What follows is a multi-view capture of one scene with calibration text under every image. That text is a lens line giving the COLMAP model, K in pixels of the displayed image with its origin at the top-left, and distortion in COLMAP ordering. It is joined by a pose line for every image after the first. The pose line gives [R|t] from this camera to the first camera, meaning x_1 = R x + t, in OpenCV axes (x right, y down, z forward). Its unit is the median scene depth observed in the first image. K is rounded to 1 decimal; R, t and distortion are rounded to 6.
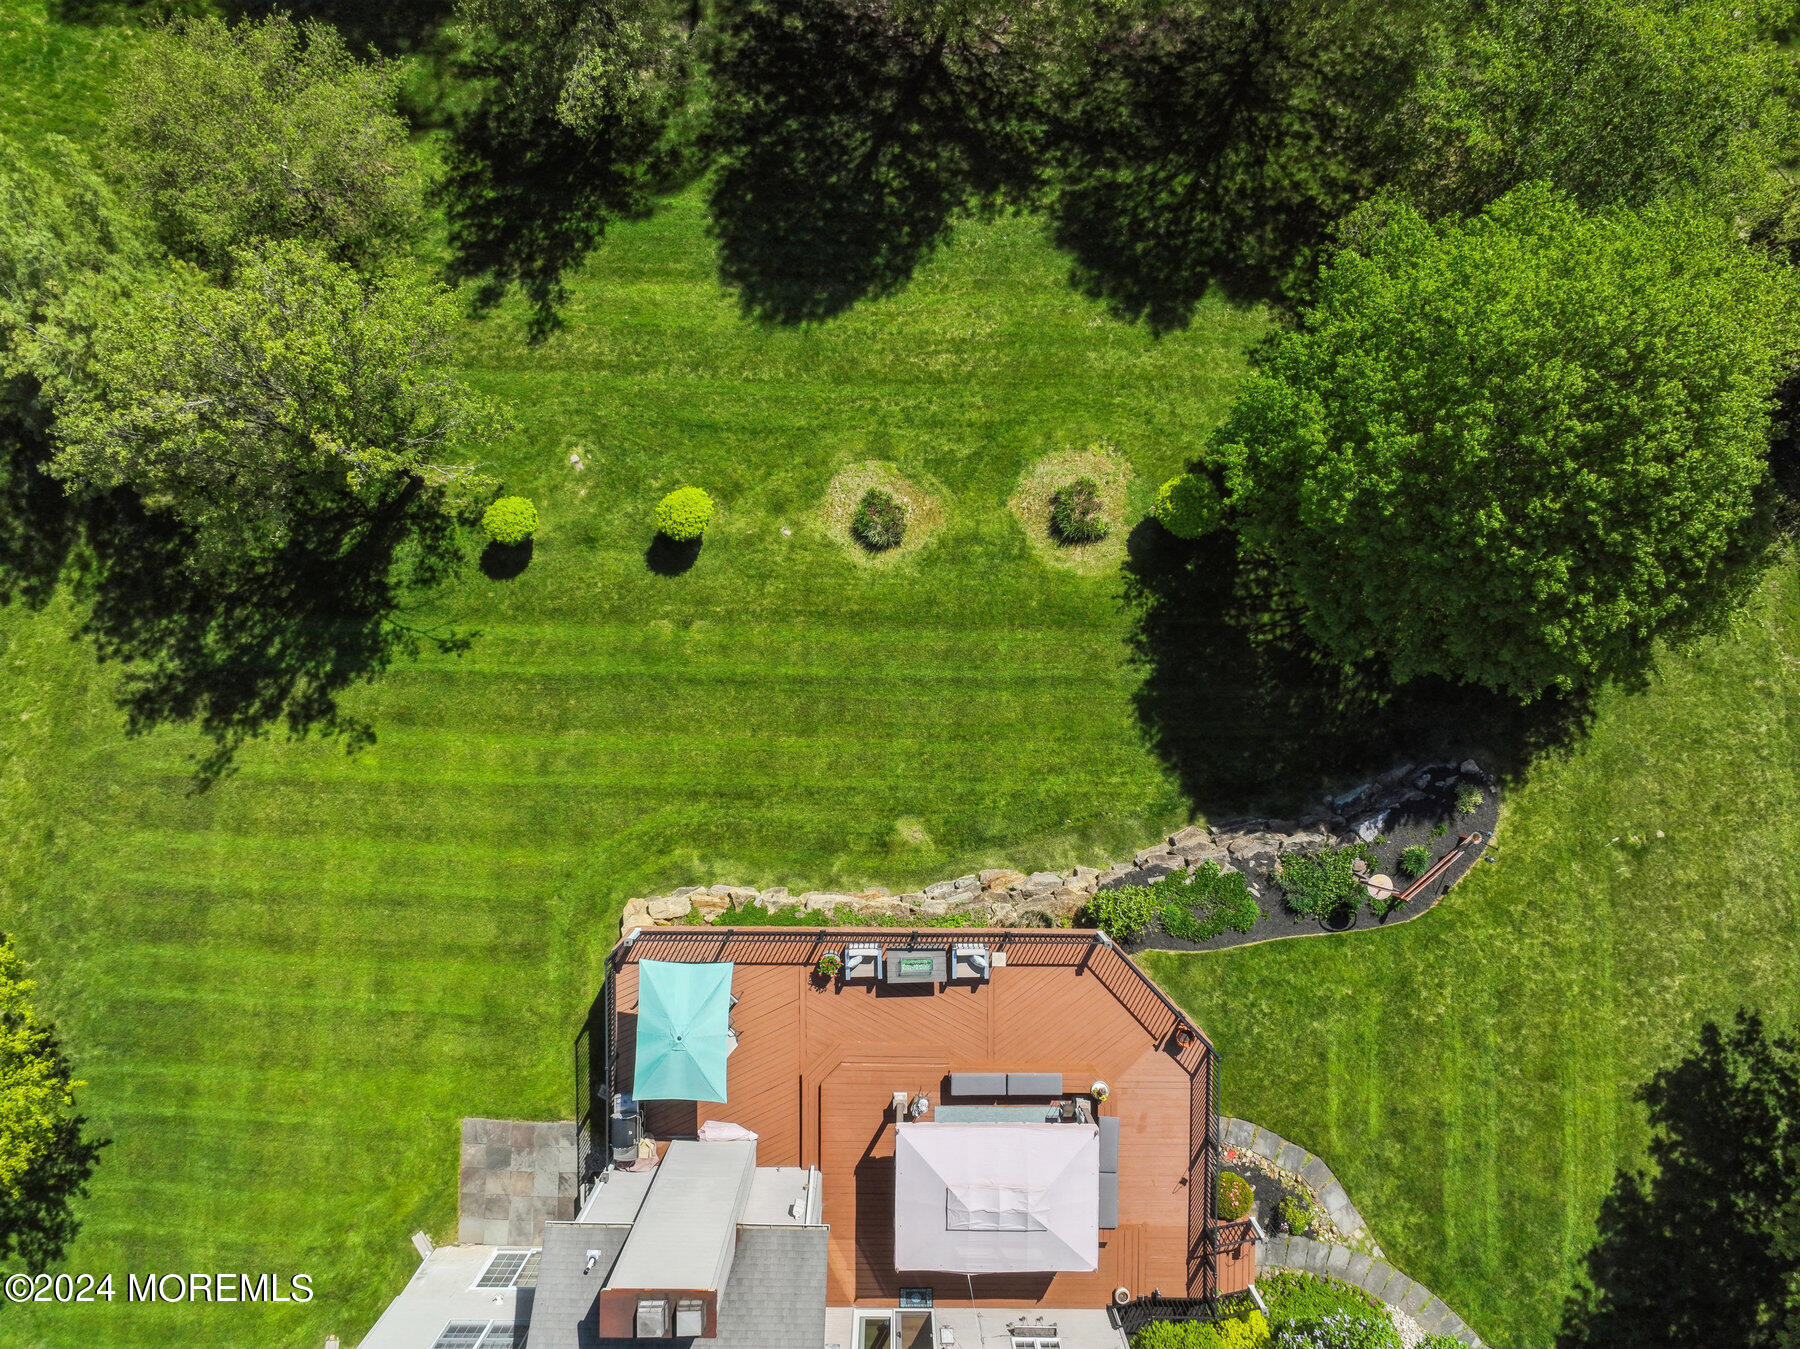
lens RADIAL K [[1239.7, 0, 908.2], [0, 1239.7, 675.3], [0, 0, 1]] dist [0.001282, -0.004691]
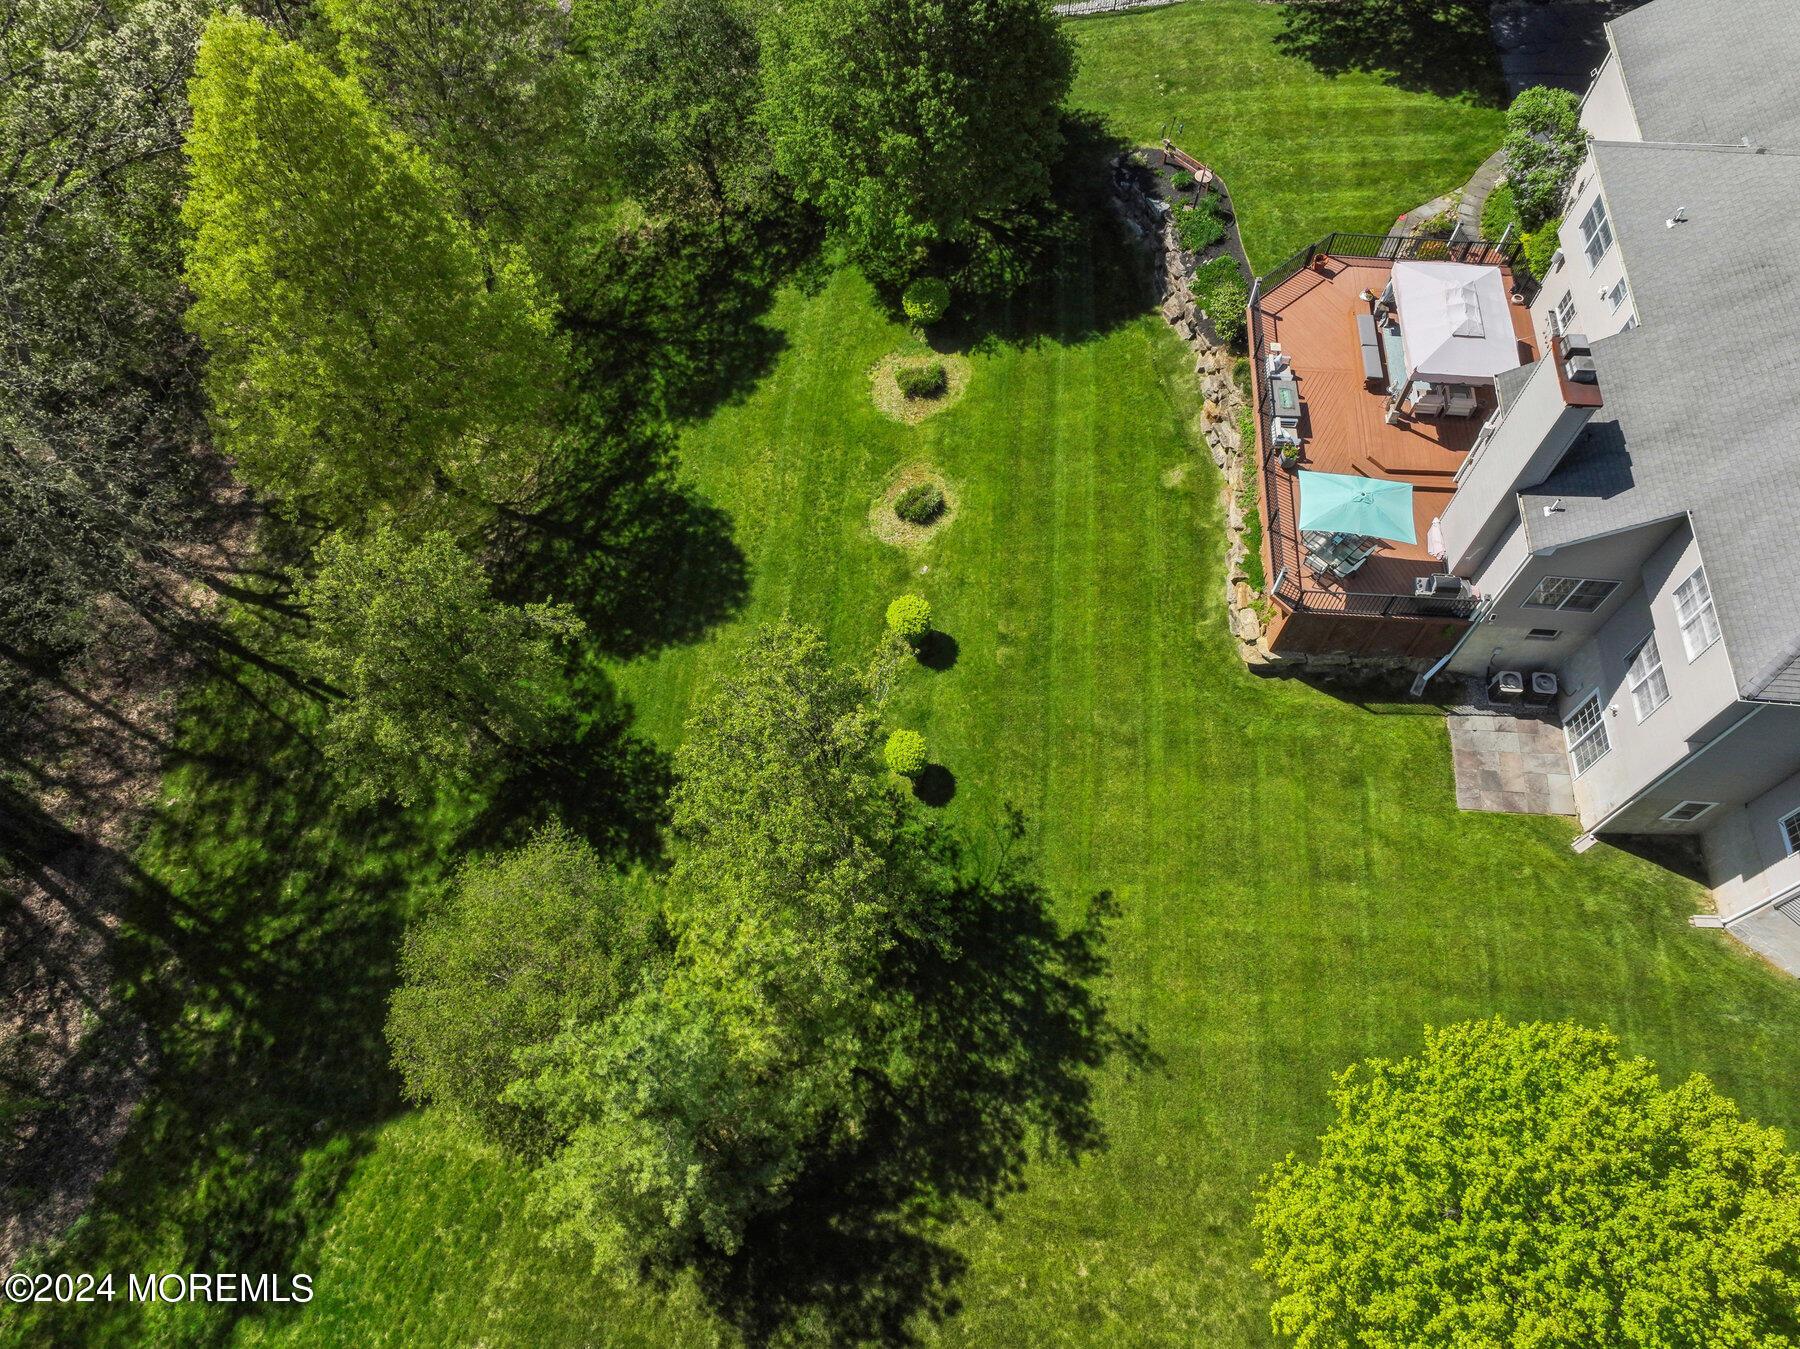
lens RADIAL K [[1239.7, 0, 916.5], [0, 1239.7, 659.1], [0, 0, 1]] dist [0.001282, -0.004691]
pose [[0.058186, -0.881112, 0.469314, -0.748980], [0.998294, 0.049047, -0.031685, -0.083838], [0.004900, 0.470357, 0.882463, -0.016952]]
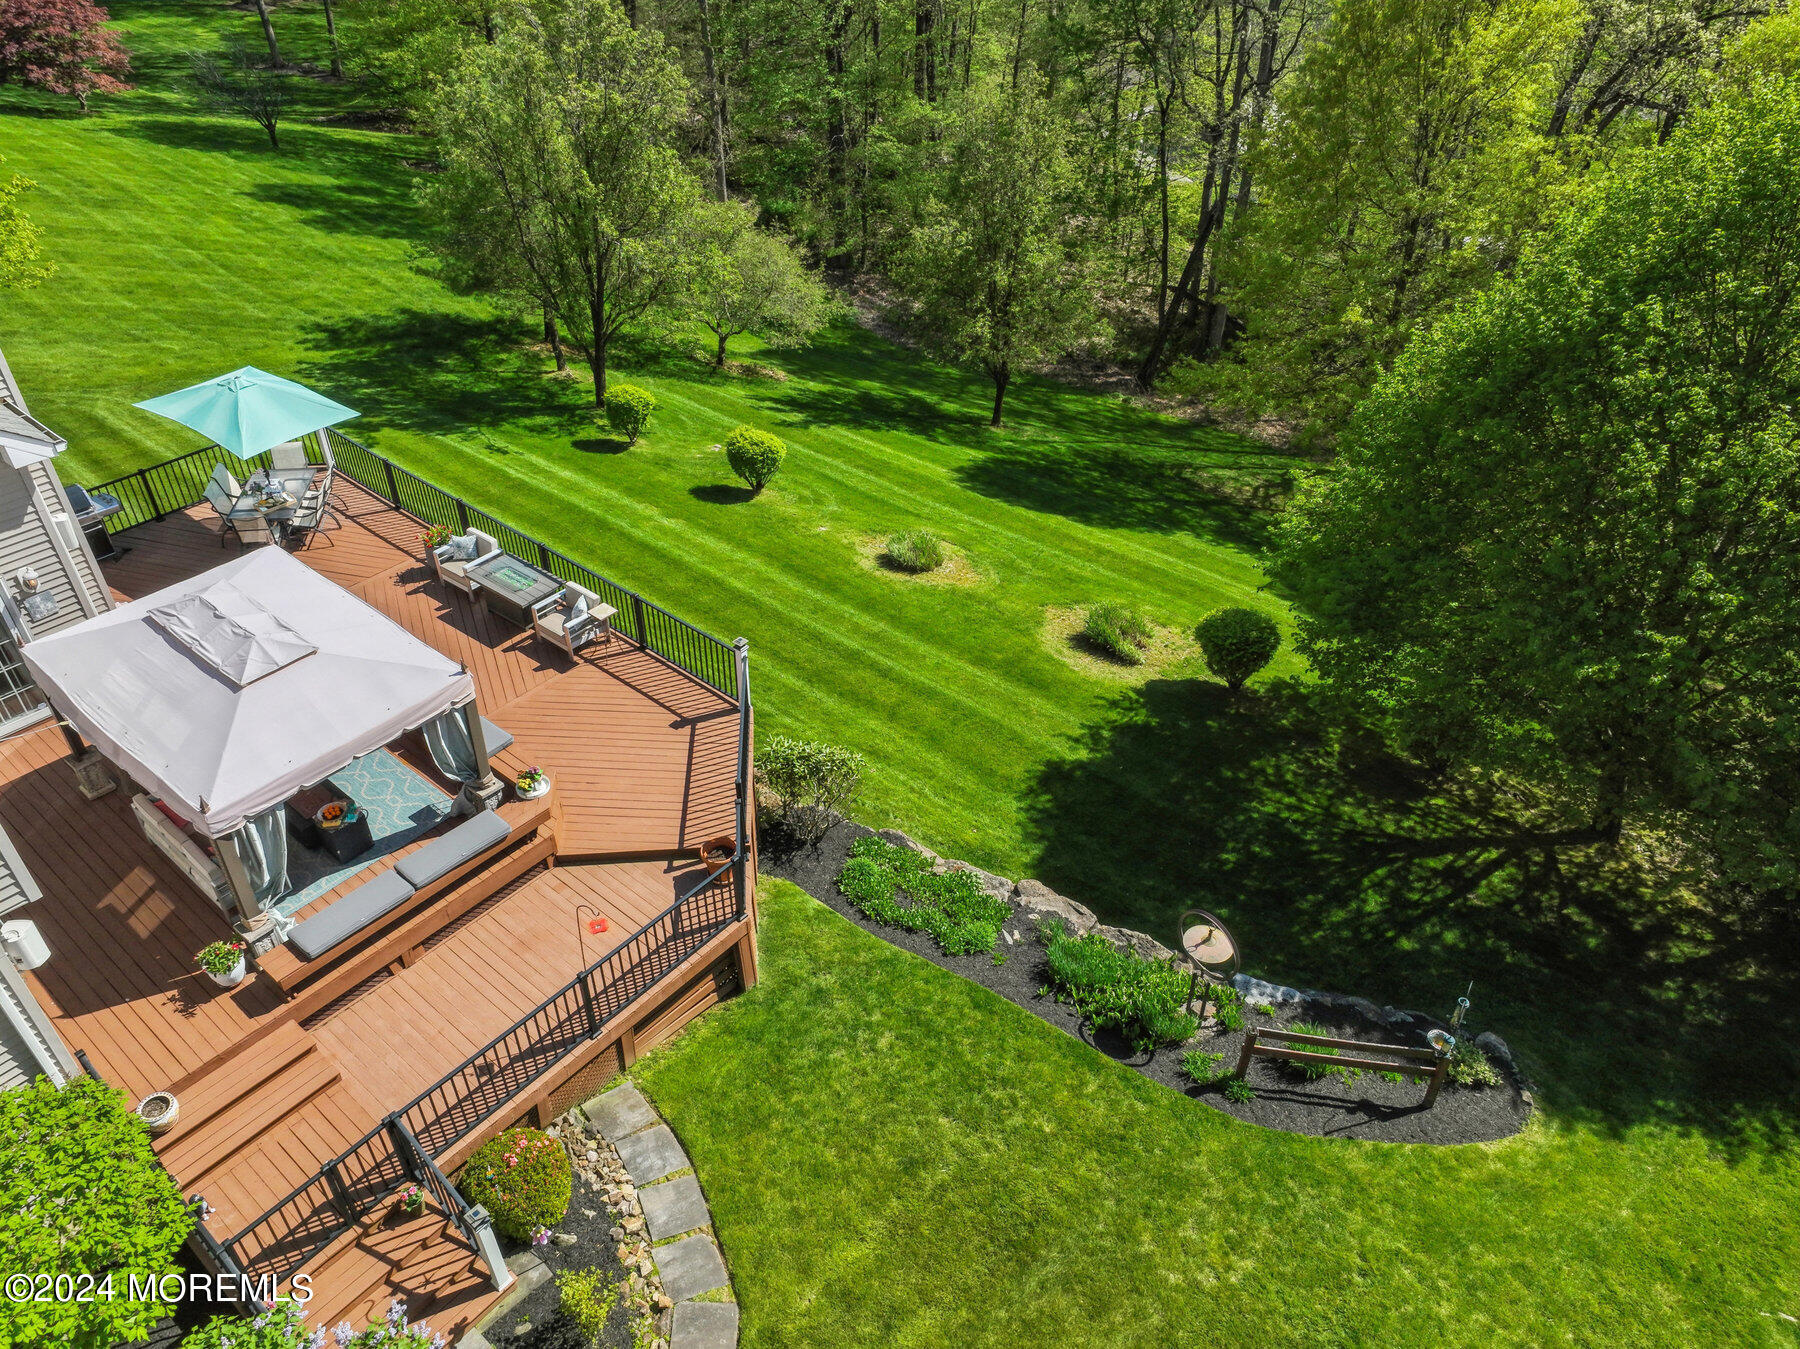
lens RADIAL K [[1239.7, 0, 891.6], [0, 1239.7, 678.5], [0, 0, 1]] dist [0.001282, -0.004691]
pose [[0.768721, 0.379545, -0.514794, 0.455652], [-0.639572, 0.460972, -0.615185, 0.467182], [0.003815, 0.802154, 0.597105, 0.557711]]
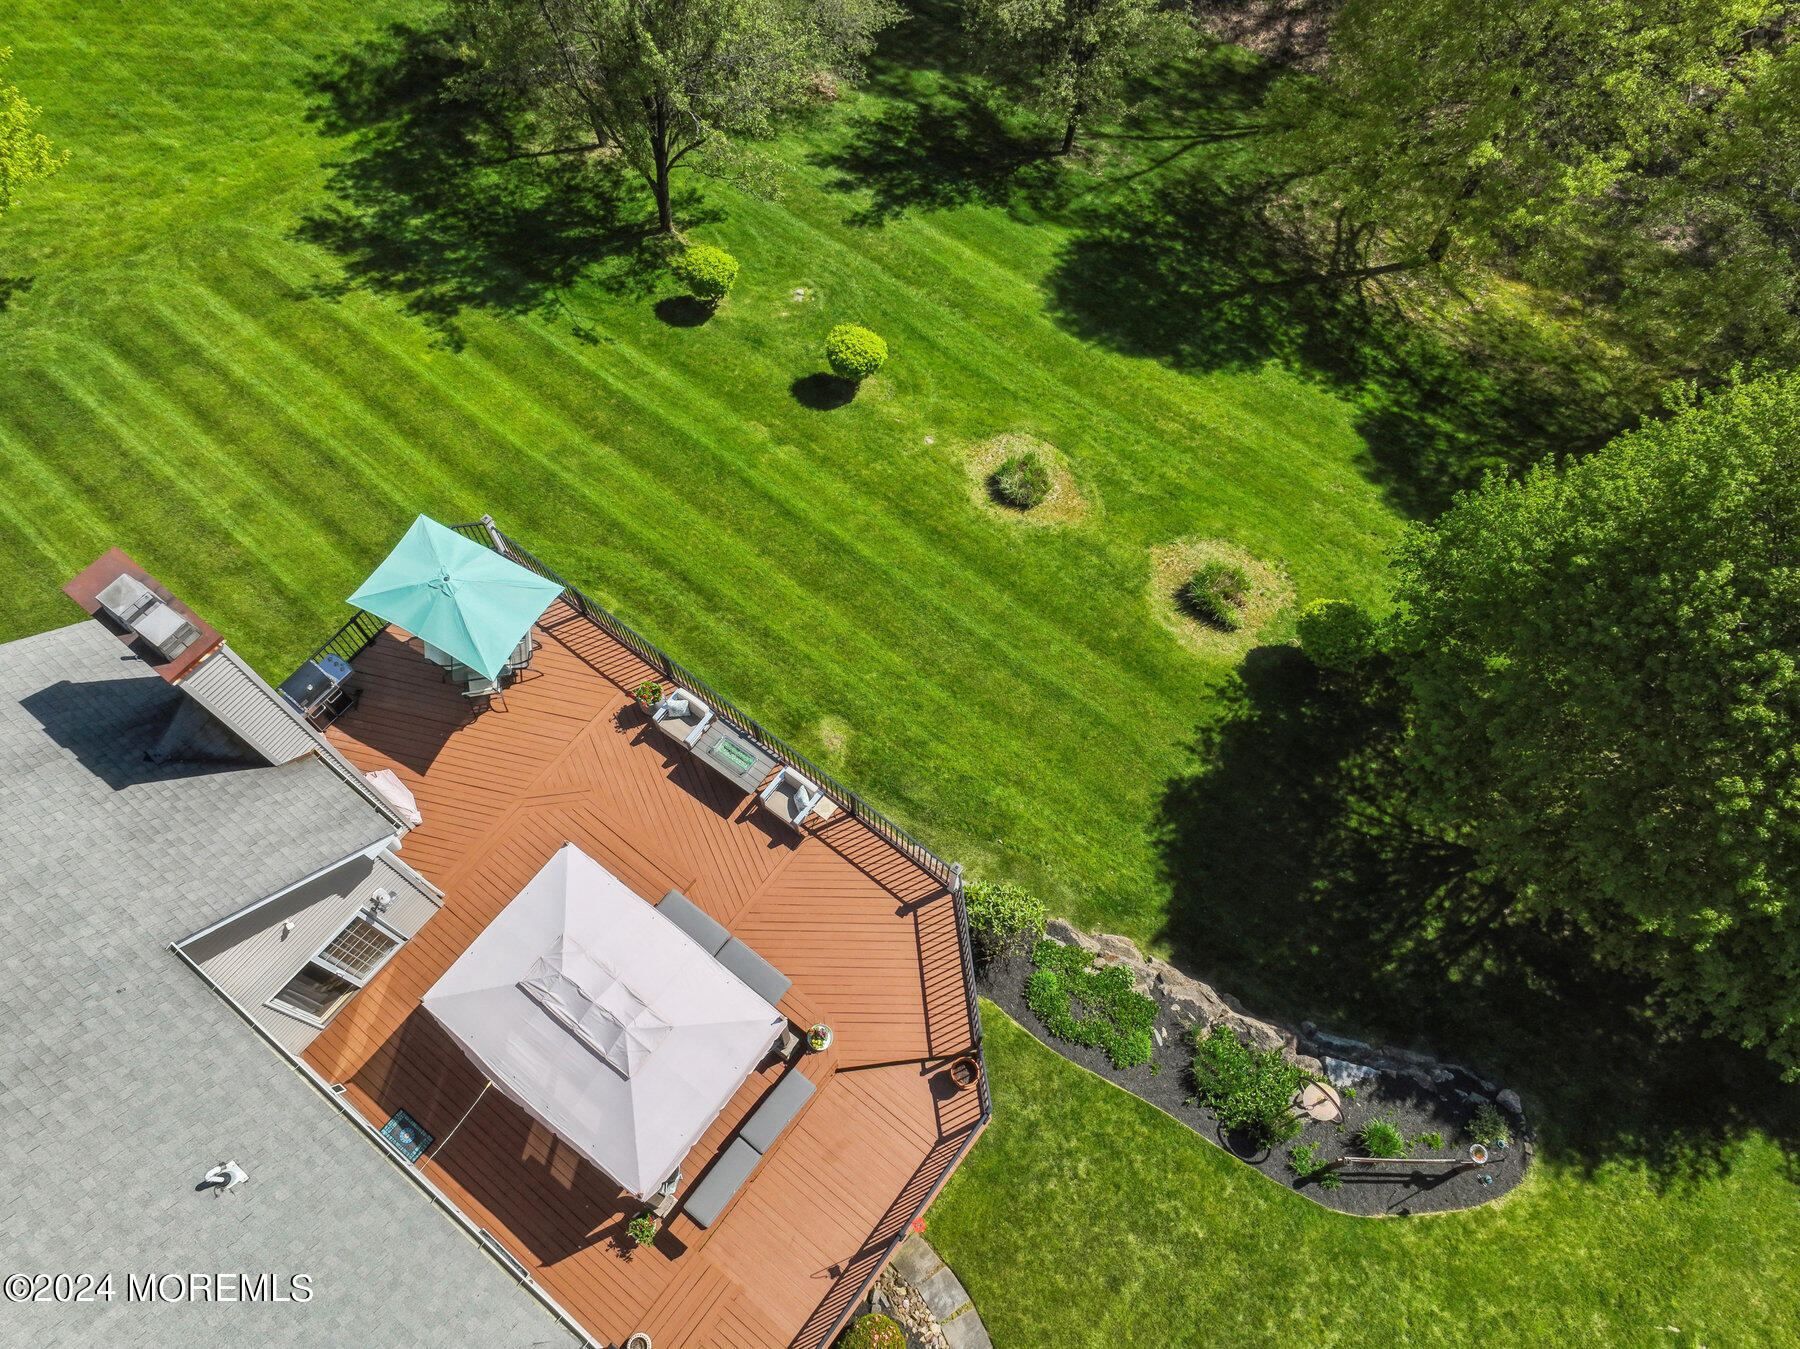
lens RADIAL K [[1239.7, 0, 888.0], [0, 1239.7, 671.8], [0, 0, 1]] dist [0.001282, -0.004691]
pose [[0.792436, 0.544948, -0.274000, 0.226346], [-0.609874, 0.715183, -0.341418, 0.346322], [0.009906, 0.437657, 0.899087, 0.253042]]
